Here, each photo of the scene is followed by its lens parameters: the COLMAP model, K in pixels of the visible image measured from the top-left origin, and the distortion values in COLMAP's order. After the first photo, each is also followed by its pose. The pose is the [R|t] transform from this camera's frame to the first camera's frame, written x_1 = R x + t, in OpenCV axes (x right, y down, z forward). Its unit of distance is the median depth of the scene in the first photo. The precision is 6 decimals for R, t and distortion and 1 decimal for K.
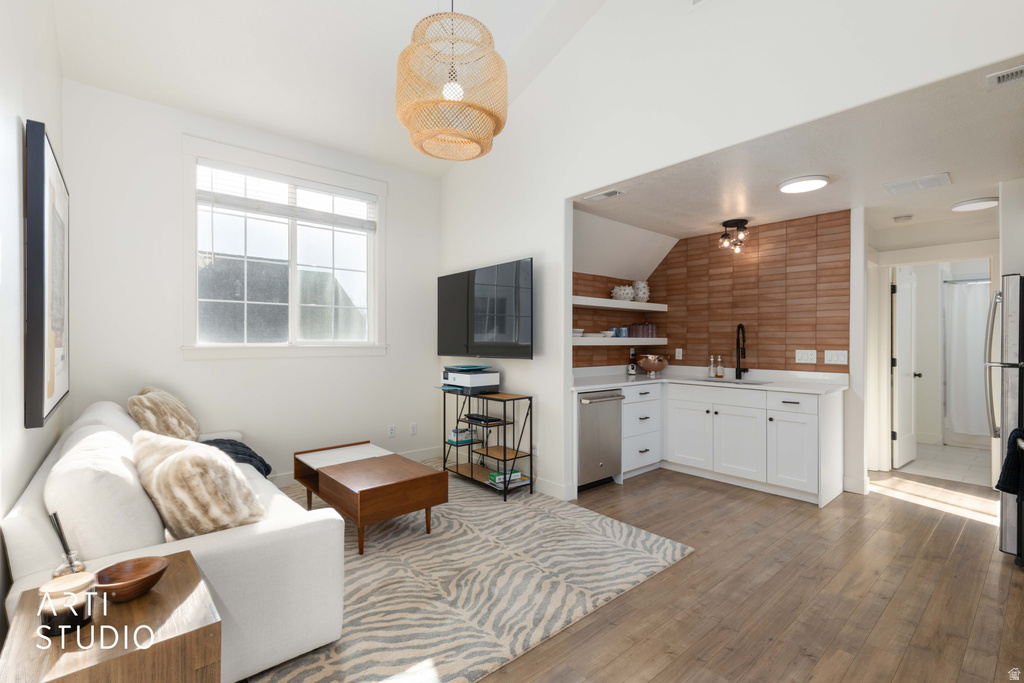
lens RADIAL K [[458.4, 0, 508.7], [0, 458.4, 342.1], [0, 0, 1]] dist [0.007352, -0.001512]
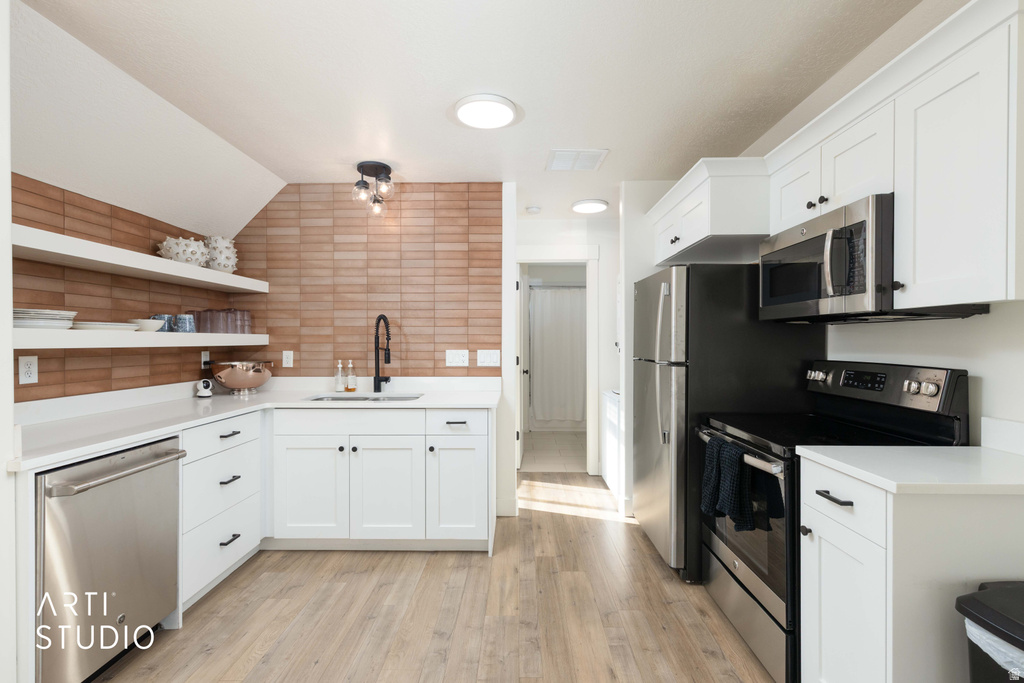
lens RADIAL K [[458.4, 0, 509.0], [0, 458.4, 343.5], [0, 0, 1]] dist [0.007352, -0.001512]
pose [[0.667453, -0.007491, 0.744614, 0.102923], [0.004446, 0.999972, 0.006075, 0.001449], [-0.744638, -0.000744, 0.667468, 0.360560]]
